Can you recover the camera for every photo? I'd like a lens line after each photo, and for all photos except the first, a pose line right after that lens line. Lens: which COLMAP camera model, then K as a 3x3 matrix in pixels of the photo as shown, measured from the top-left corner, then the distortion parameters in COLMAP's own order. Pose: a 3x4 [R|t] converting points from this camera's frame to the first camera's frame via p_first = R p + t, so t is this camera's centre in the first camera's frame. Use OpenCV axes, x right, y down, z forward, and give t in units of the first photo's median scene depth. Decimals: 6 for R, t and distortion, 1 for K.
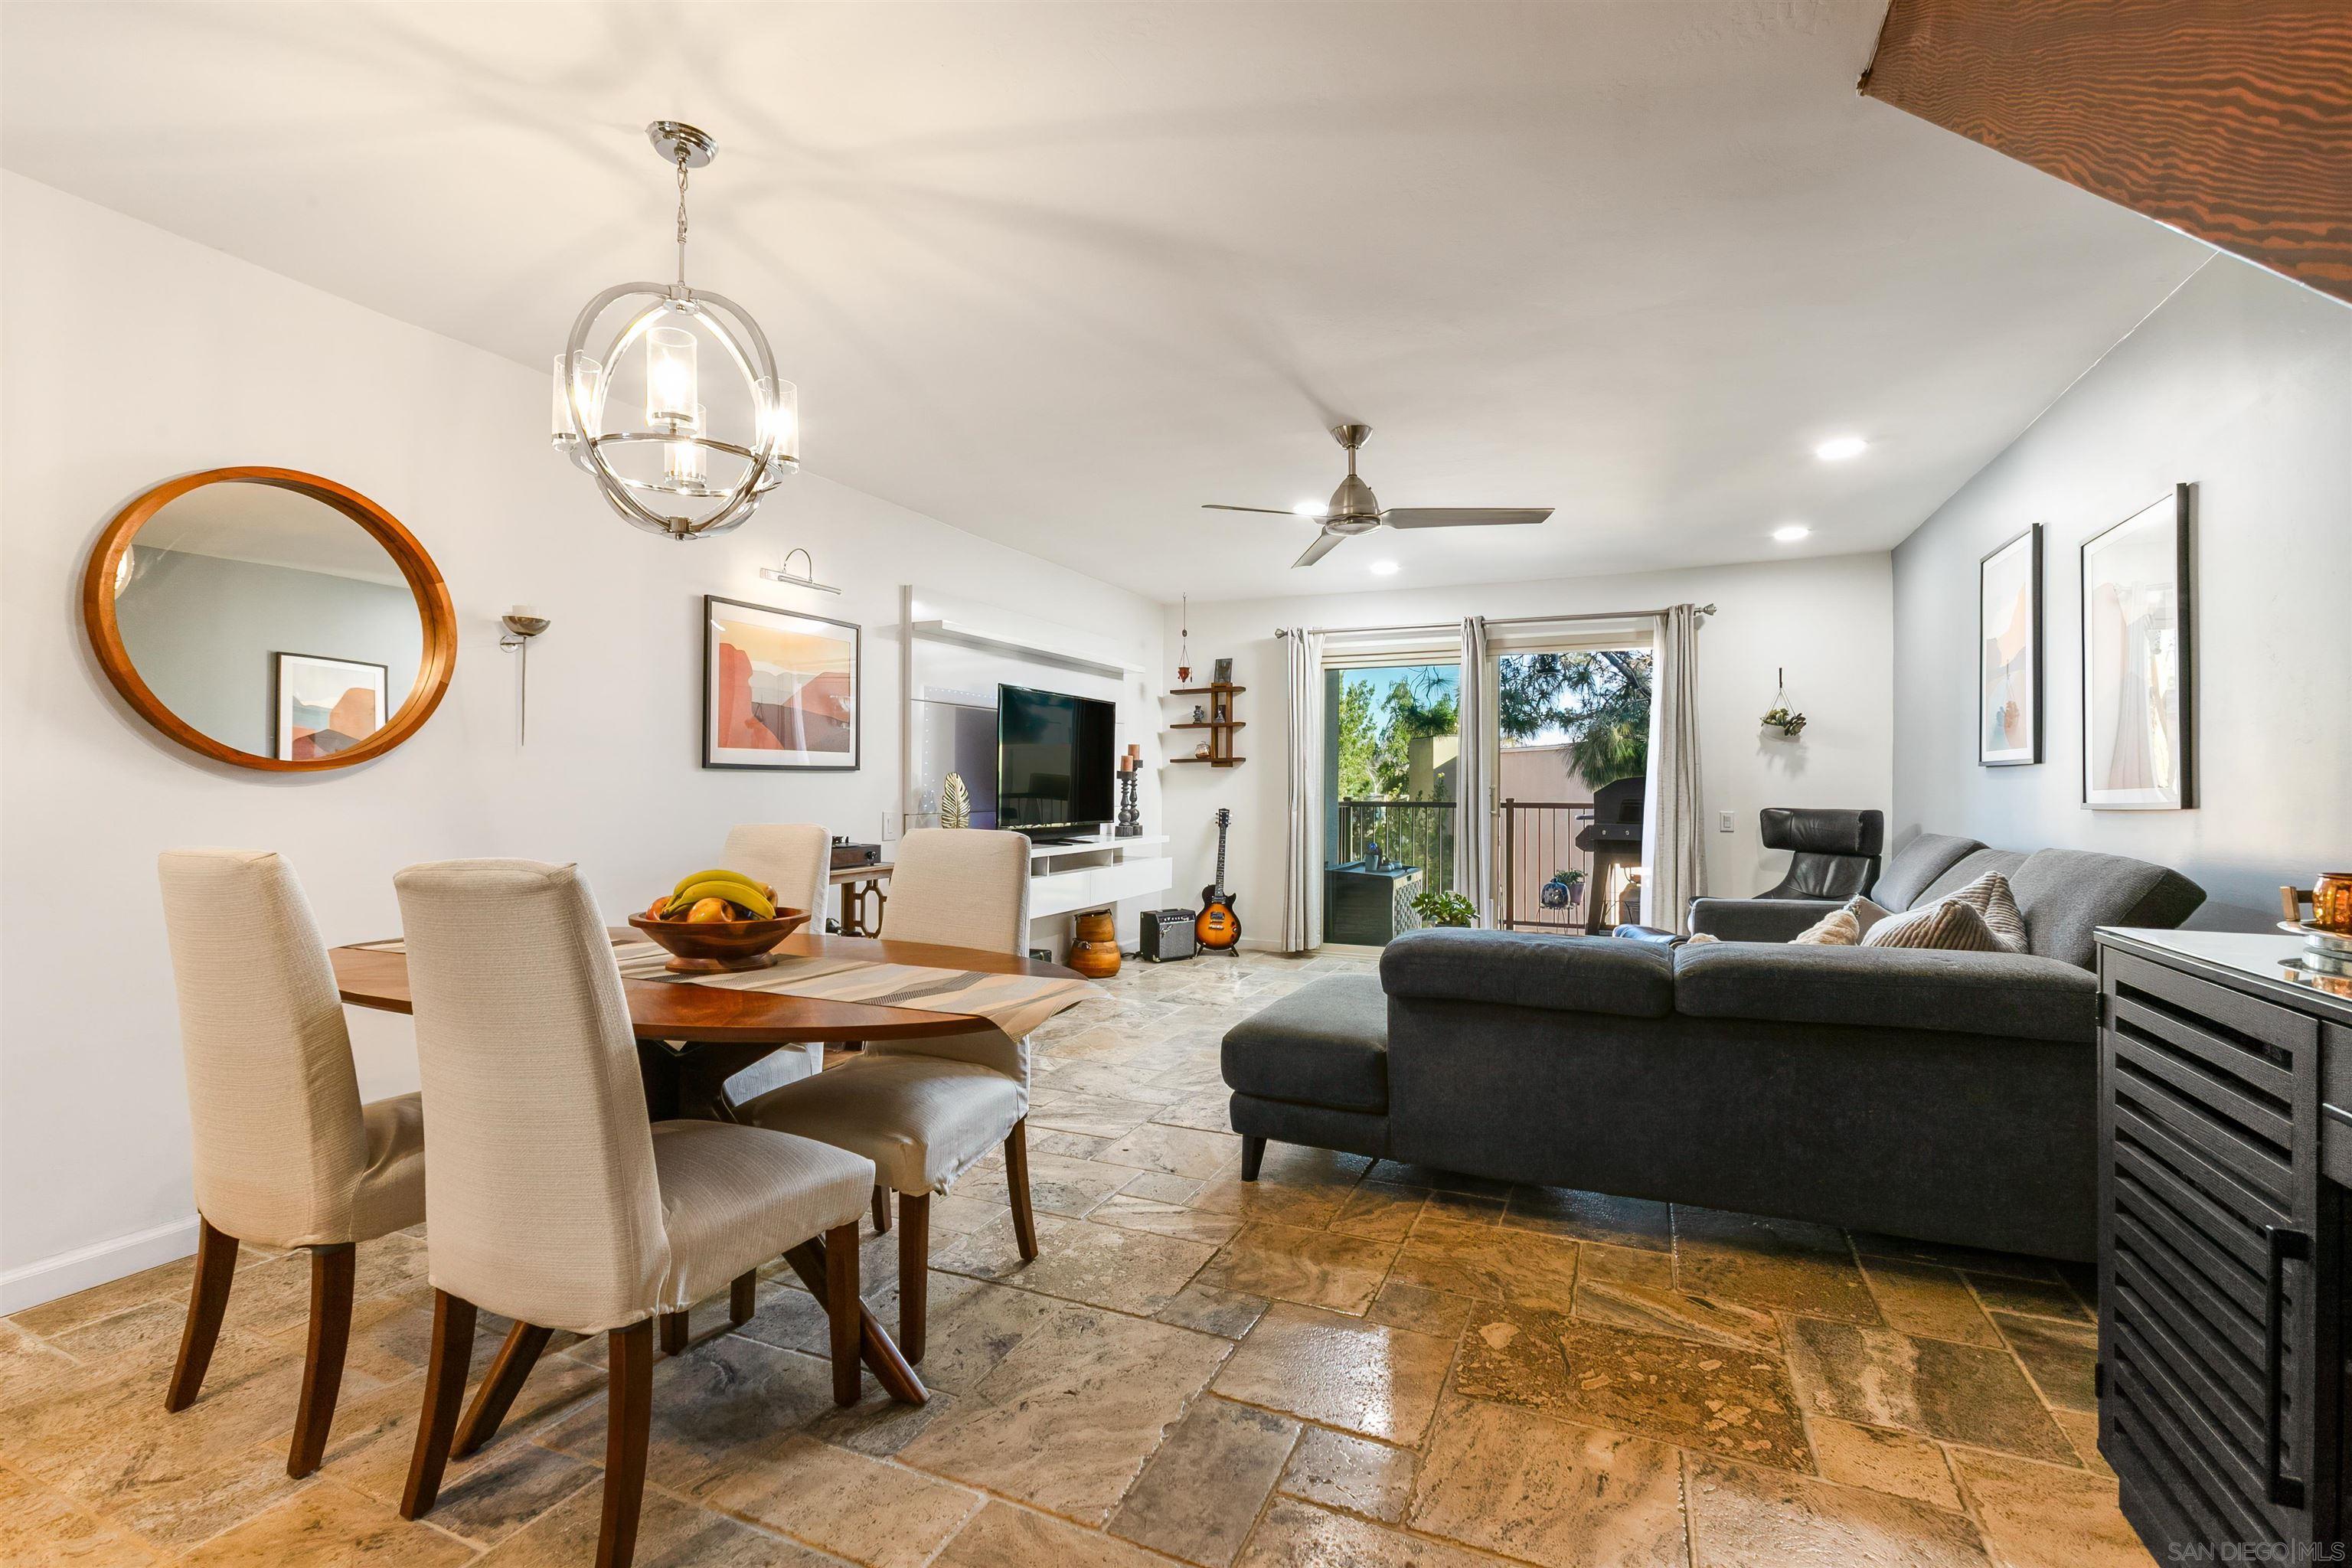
lens RADIAL K [[1068.4, 0, 1172.9], [0, 1068.4, 780.7], [0, 0, 1]] dist [-0.003782, 0.003881]
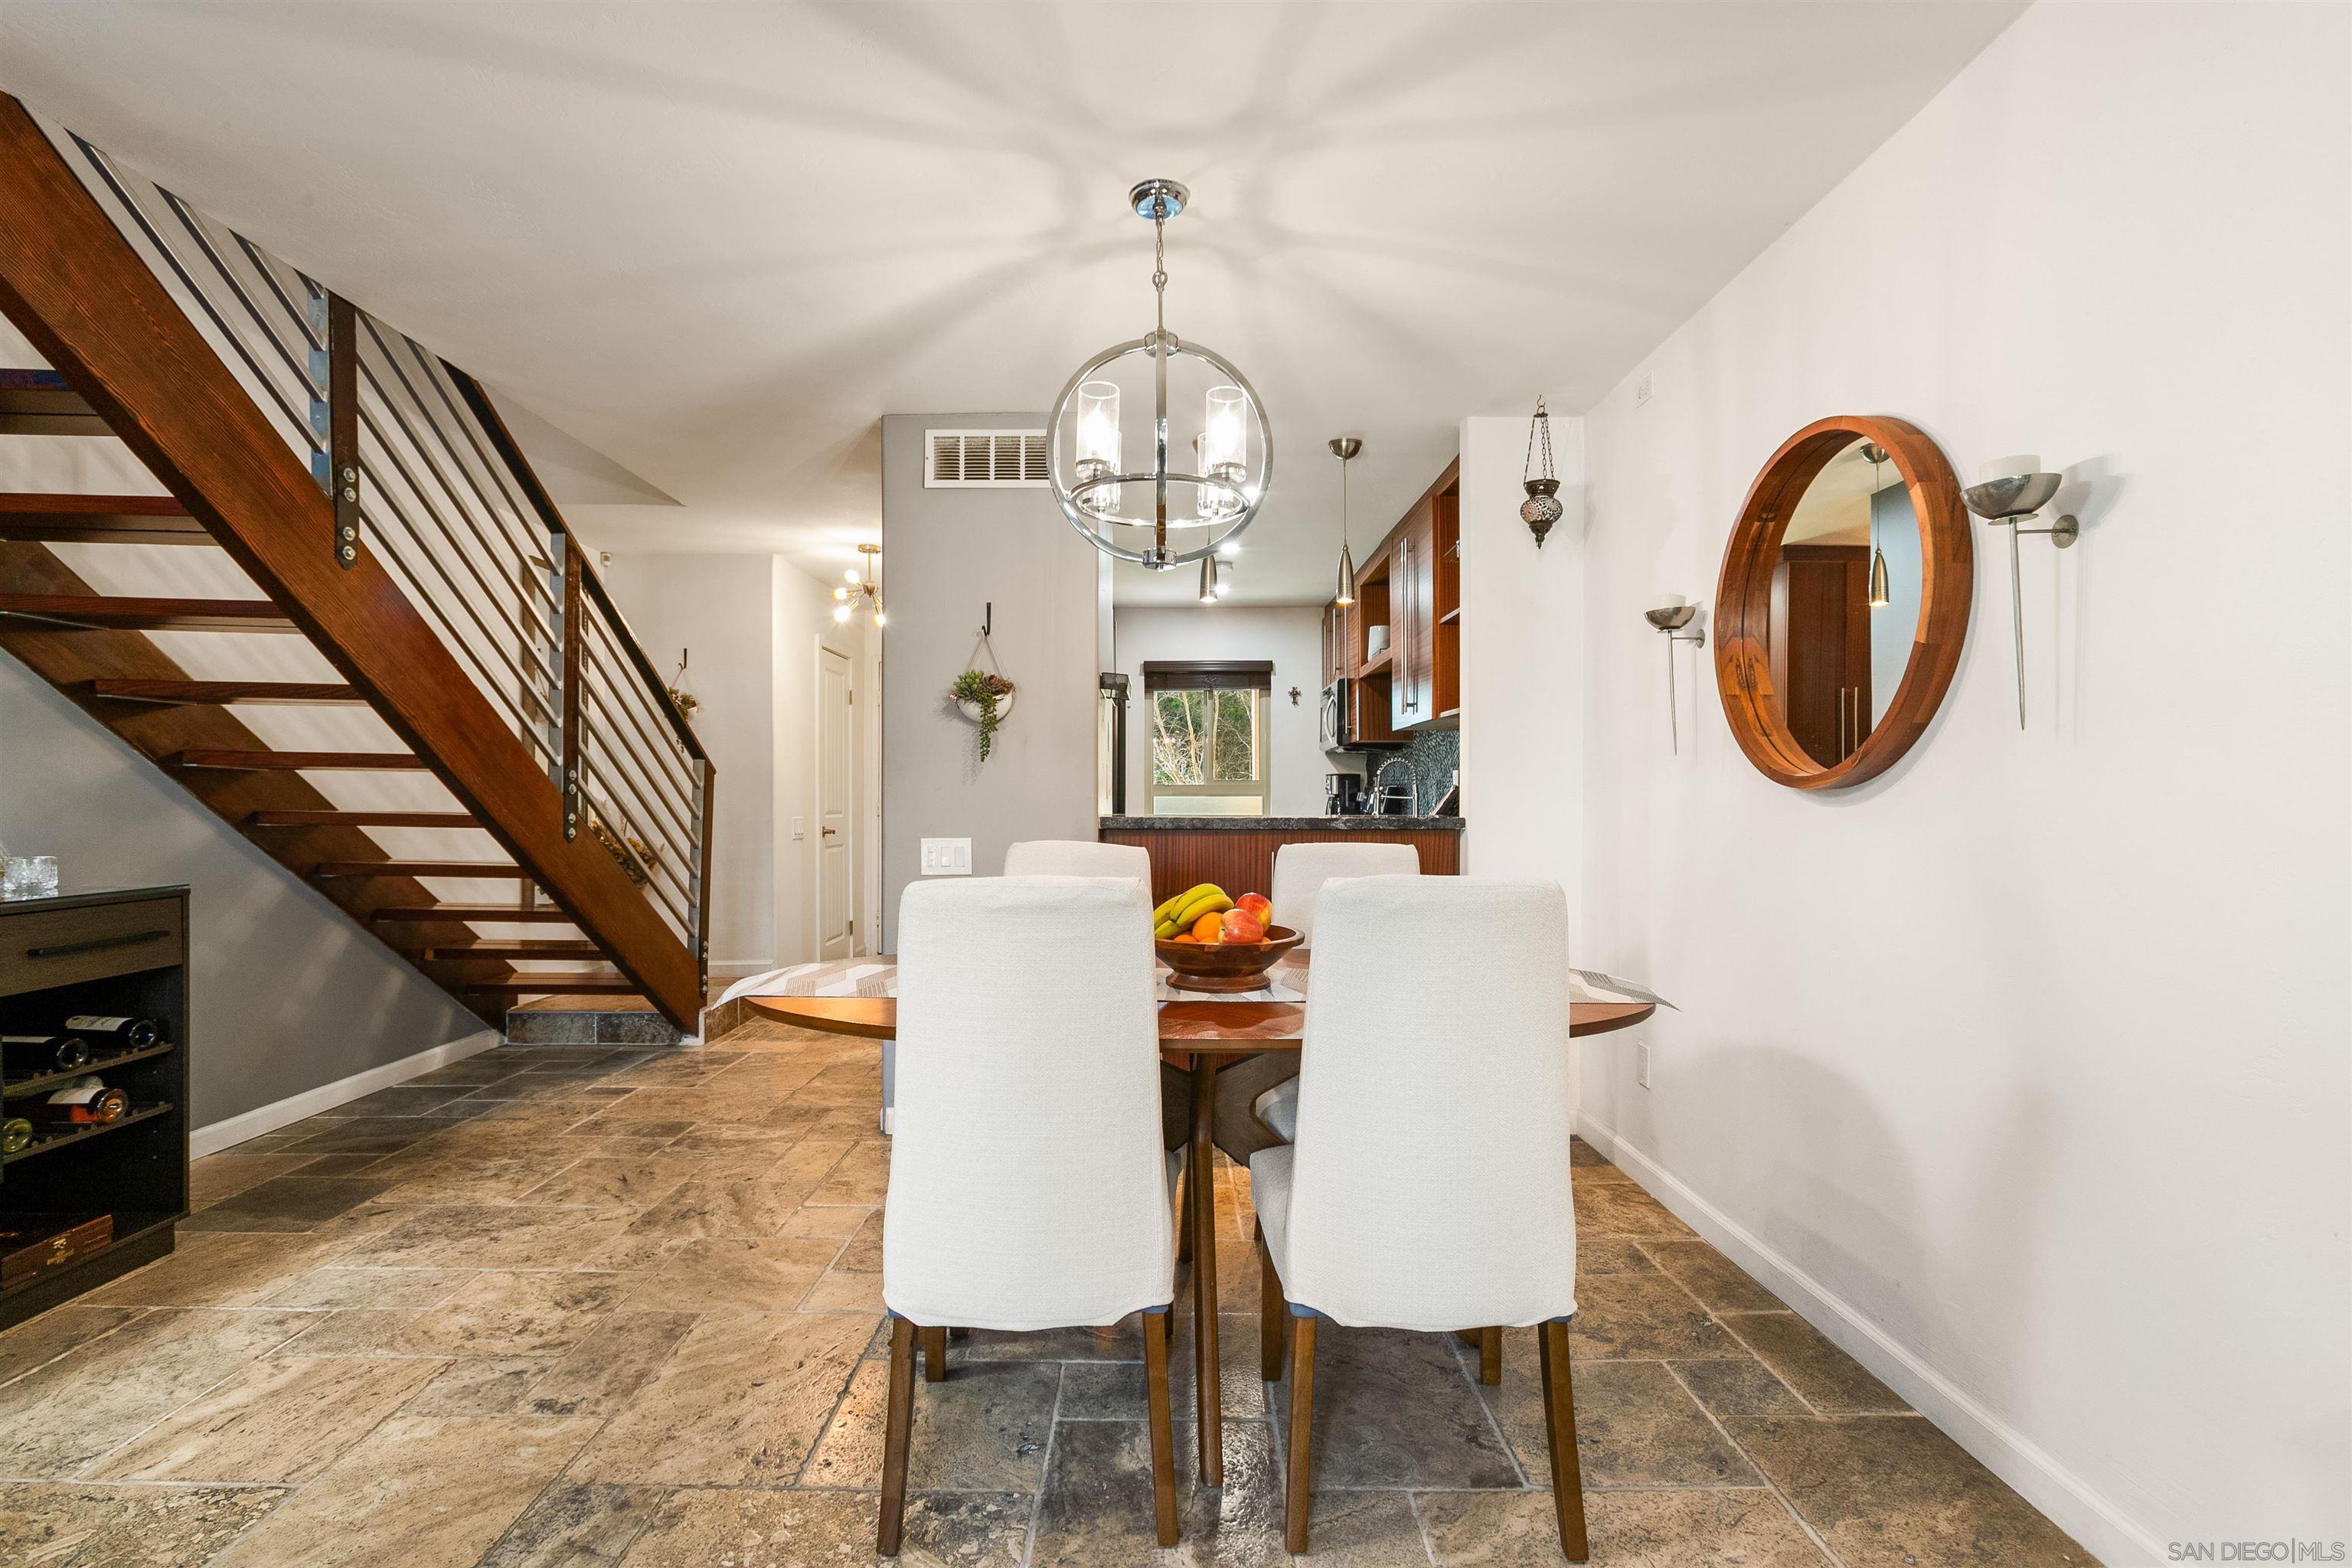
lens RADIAL K [[1091.0, 0, 1173.5], [0, 1091.0, 800.4], [0, 0, 1]] dist [0.001278, 0.000996]
pose [[-0.909742, -0.002198, -0.415168, -0.007009], [-0.000526, 0.999991, -0.004141, 0.002872], [0.415173, -0.003549, -0.909735, 0.696626]]
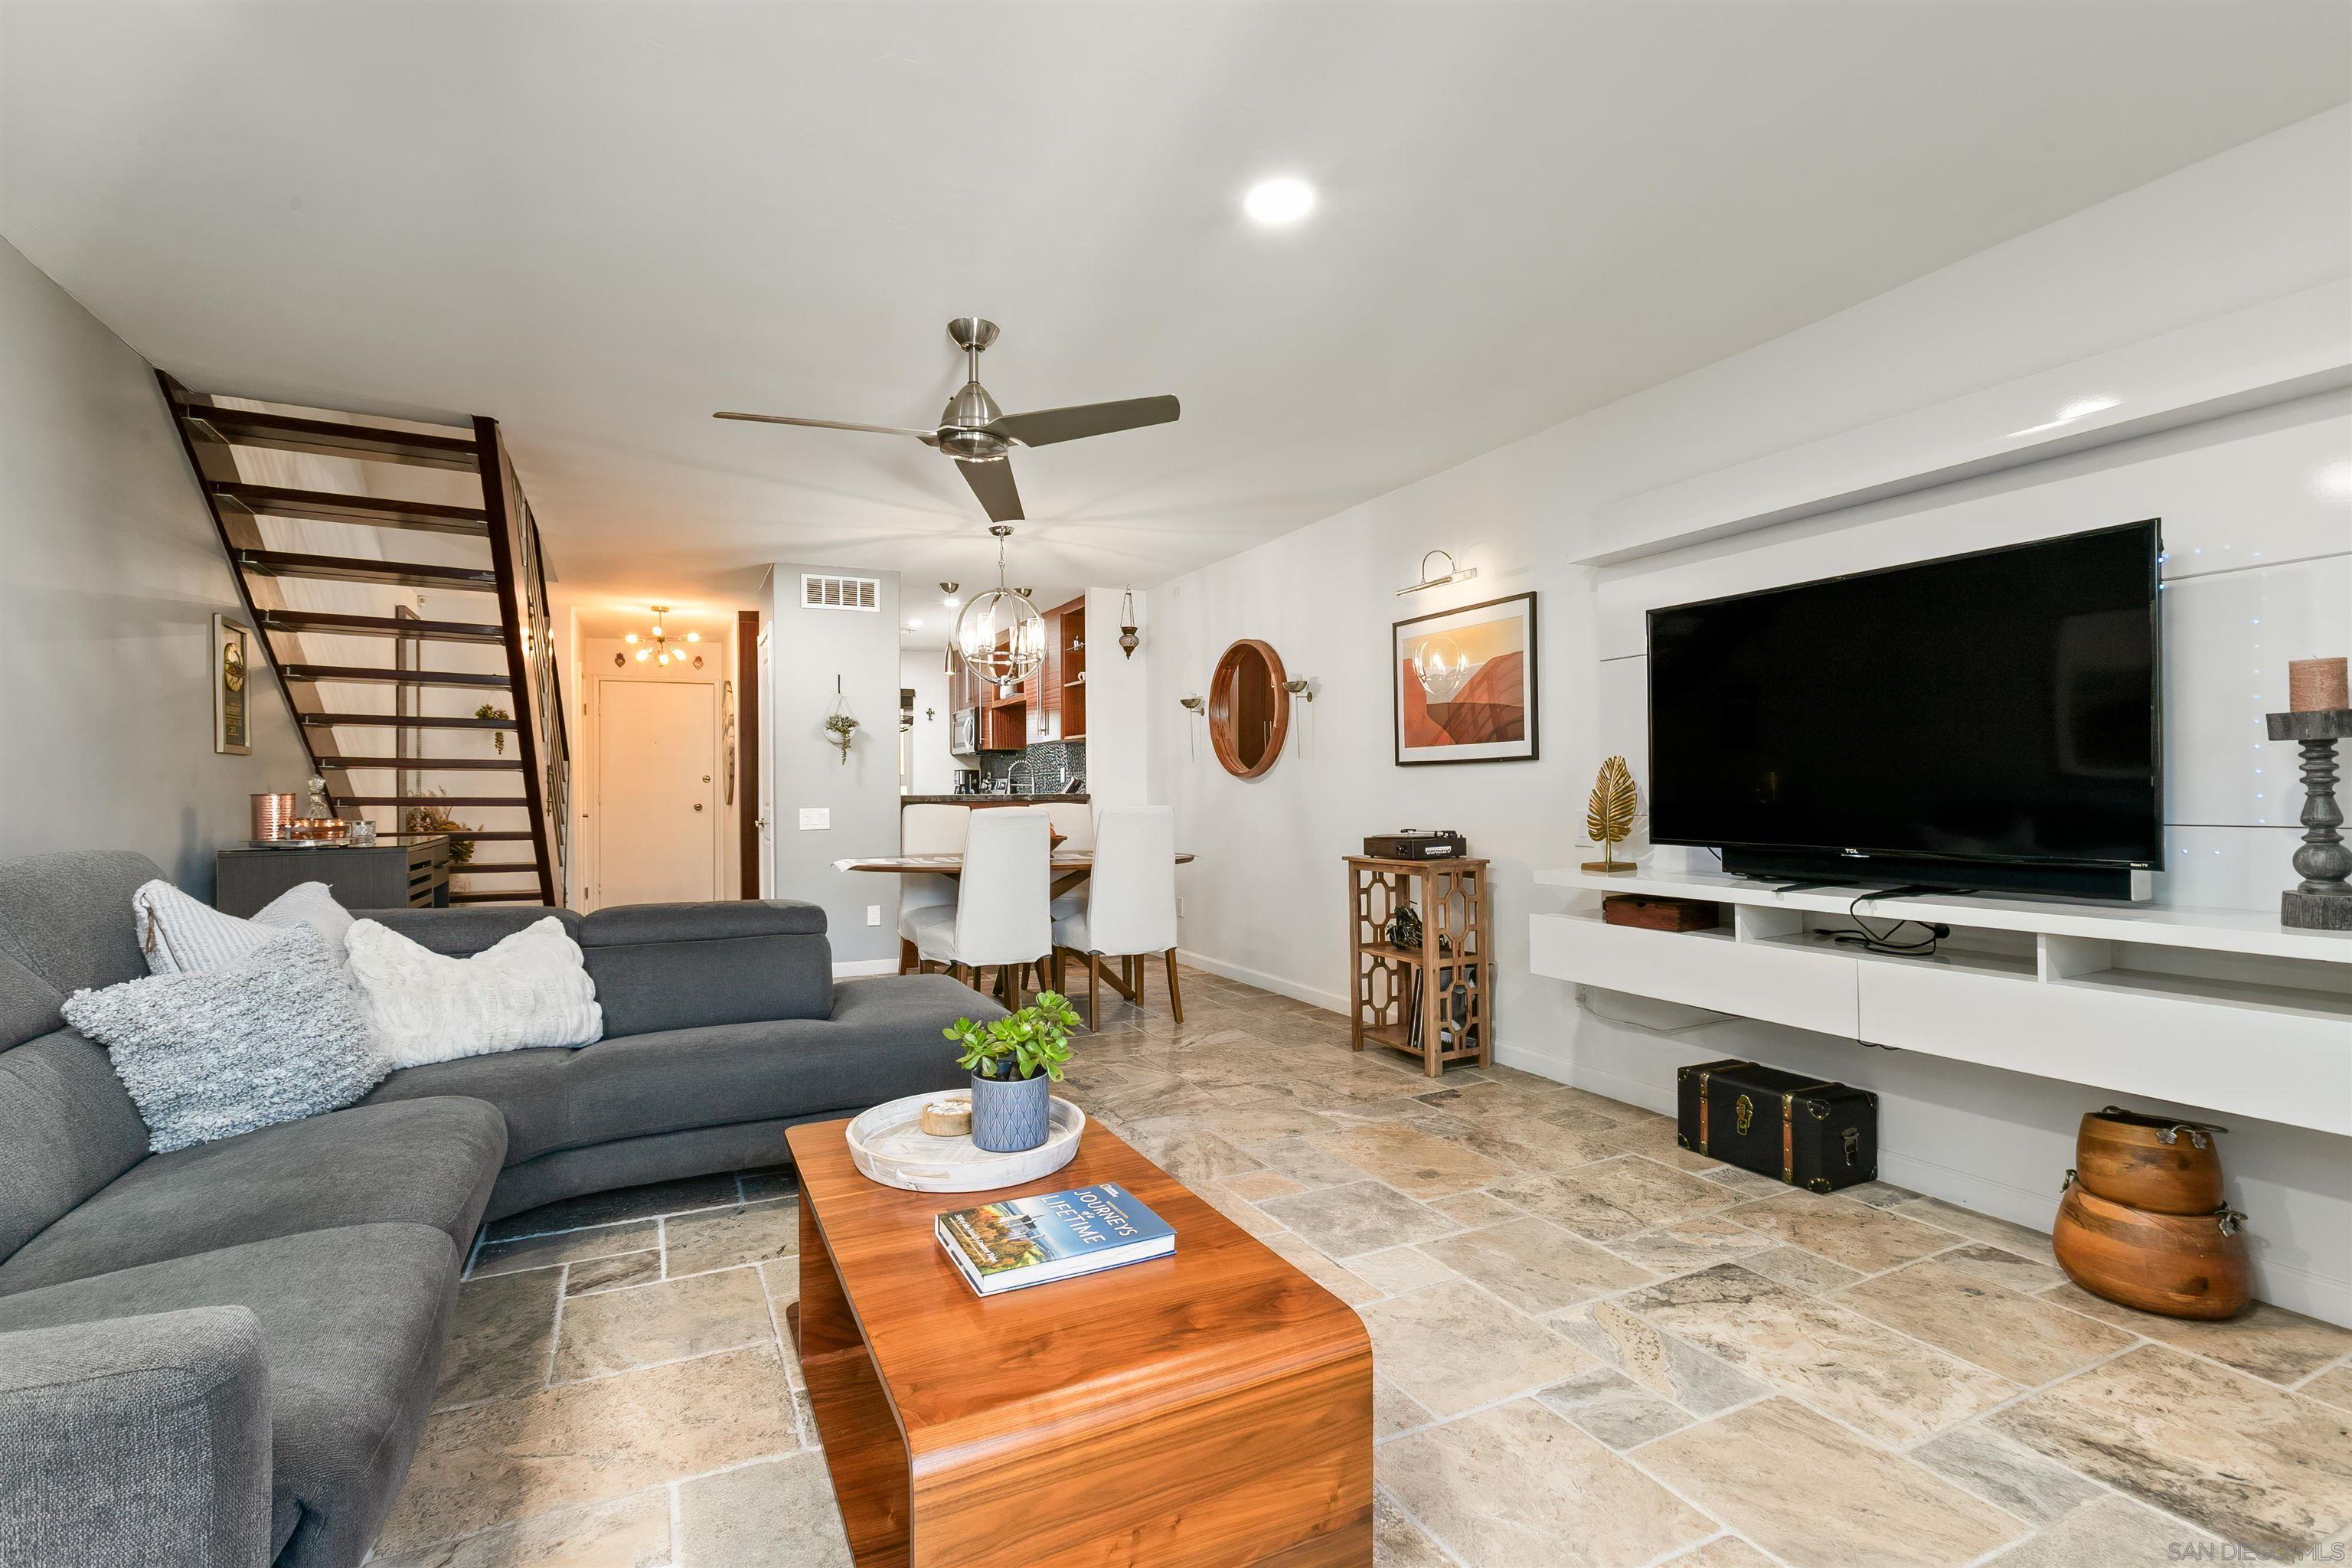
lens RADIAL K [[1068.4, 0, 1171.6], [0, 1068.4, 793.4], [0, 0, 1]] dist [-0.003782, 0.003881]
pose [[-0.641020, 0.006122, -0.767500, 0.427611], [0.011135, 0.999937, -0.001324, 0.011918], [0.767444, -0.009395, -0.641047, 1.019907]]
